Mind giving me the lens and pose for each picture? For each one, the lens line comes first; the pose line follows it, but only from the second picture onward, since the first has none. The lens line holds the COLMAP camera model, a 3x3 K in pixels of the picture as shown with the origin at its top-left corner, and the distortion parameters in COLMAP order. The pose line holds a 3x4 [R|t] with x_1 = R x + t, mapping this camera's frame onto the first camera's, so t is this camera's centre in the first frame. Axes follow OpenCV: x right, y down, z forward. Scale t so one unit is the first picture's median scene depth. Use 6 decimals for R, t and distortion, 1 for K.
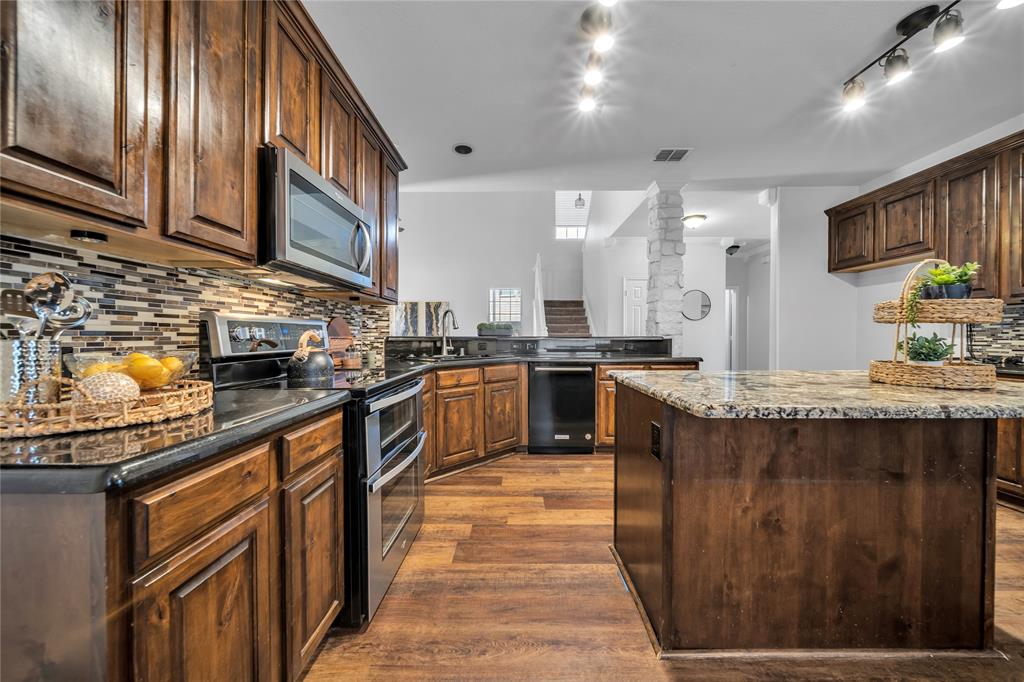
lens RADIAL K [[364.6, 0, 514.2], [0, 364.6, 338.5], [0, 0, 1]] dist [-0.002584, -0.000782]
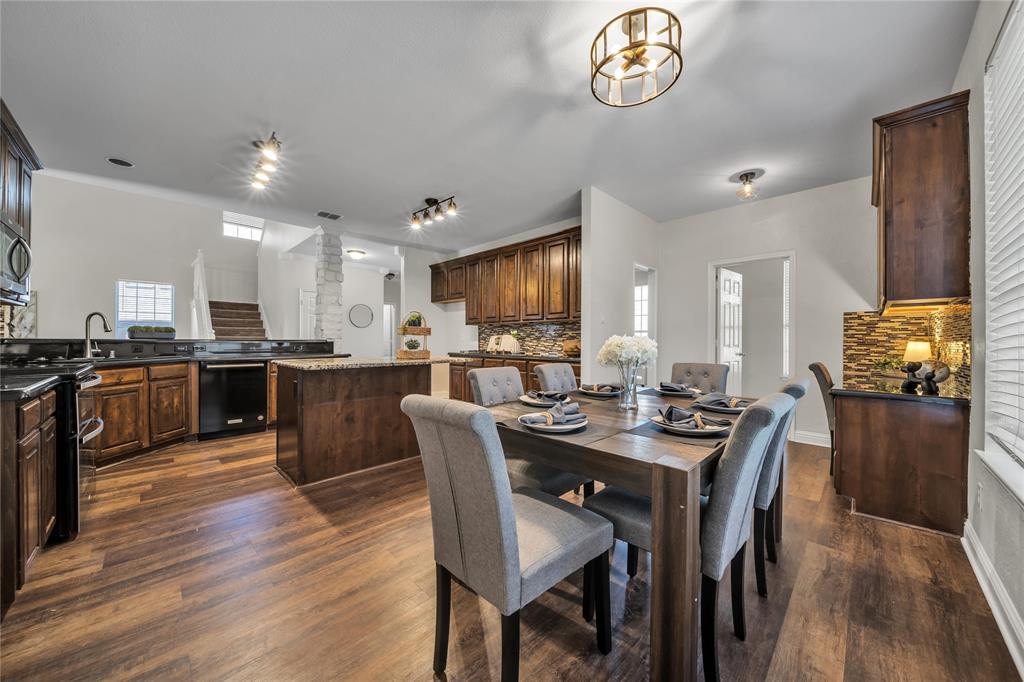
lens RADIAL K [[364.6, 0, 516.2], [0, 364.6, 340.5], [0, 0, 1]] dist [-0.002584, -0.000782]
pose [[0.696582, 0.002192, 0.717474, -0.100830], [0.000193, 0.999995, -0.003242, 0.002709], [-0.717477, 0.002396, 0.696578, -0.601612]]
